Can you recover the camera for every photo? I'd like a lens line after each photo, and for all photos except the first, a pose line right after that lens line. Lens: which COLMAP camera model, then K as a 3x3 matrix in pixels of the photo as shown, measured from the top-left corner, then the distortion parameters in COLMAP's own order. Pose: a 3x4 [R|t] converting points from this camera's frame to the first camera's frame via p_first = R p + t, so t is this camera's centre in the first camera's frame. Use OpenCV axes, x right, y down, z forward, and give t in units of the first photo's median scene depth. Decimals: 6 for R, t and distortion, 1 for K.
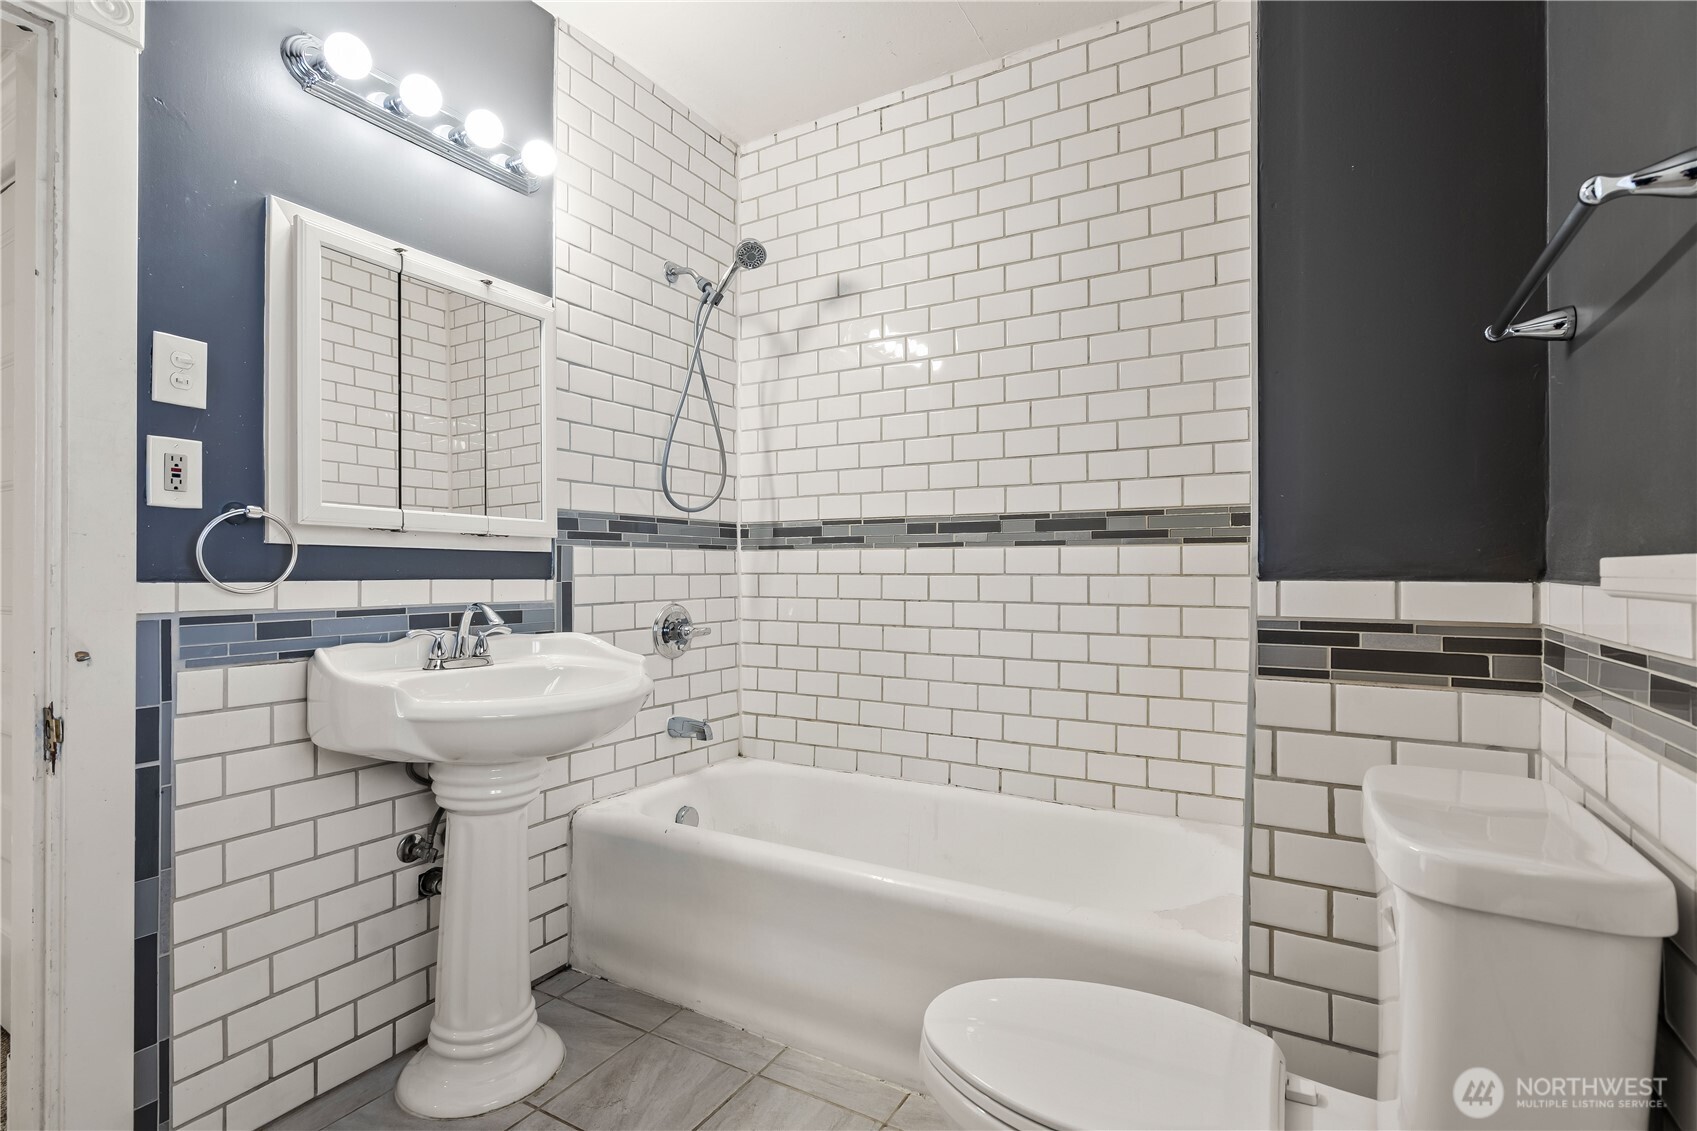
lens RADIAL K [[779.3, 0, 849.6], [0, 779.3, 569.3], [0, 0, 1]] dist [-0.002623, 0.000449]
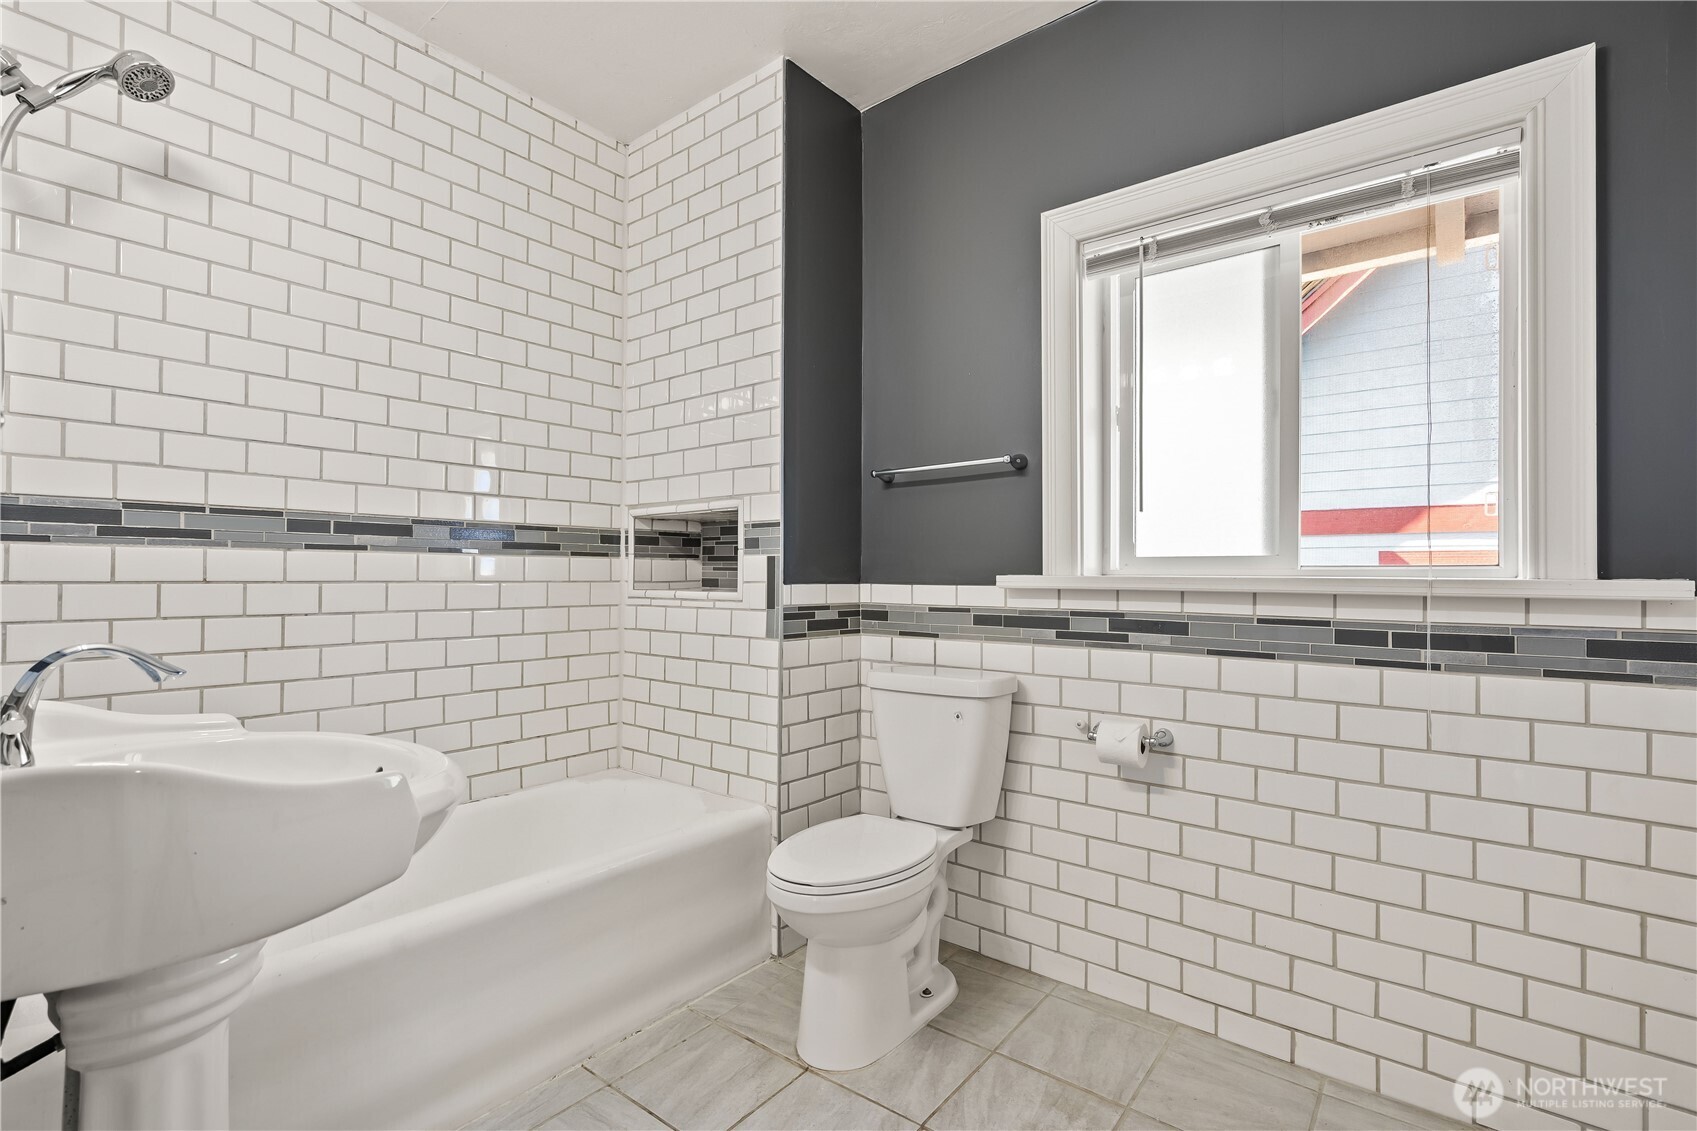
lens RADIAL K [[779.3, 0, 849.6], [0, 779.3, 569.3], [0, 0, 1]] dist [-0.002623, 0.000449]
pose [[0.157384, 0.009751, 0.987489, -0.659519], [-0.005108, 0.999946, -0.009060, -0.002646], [-0.987524, -0.003618, 0.157426, 0.331272]]
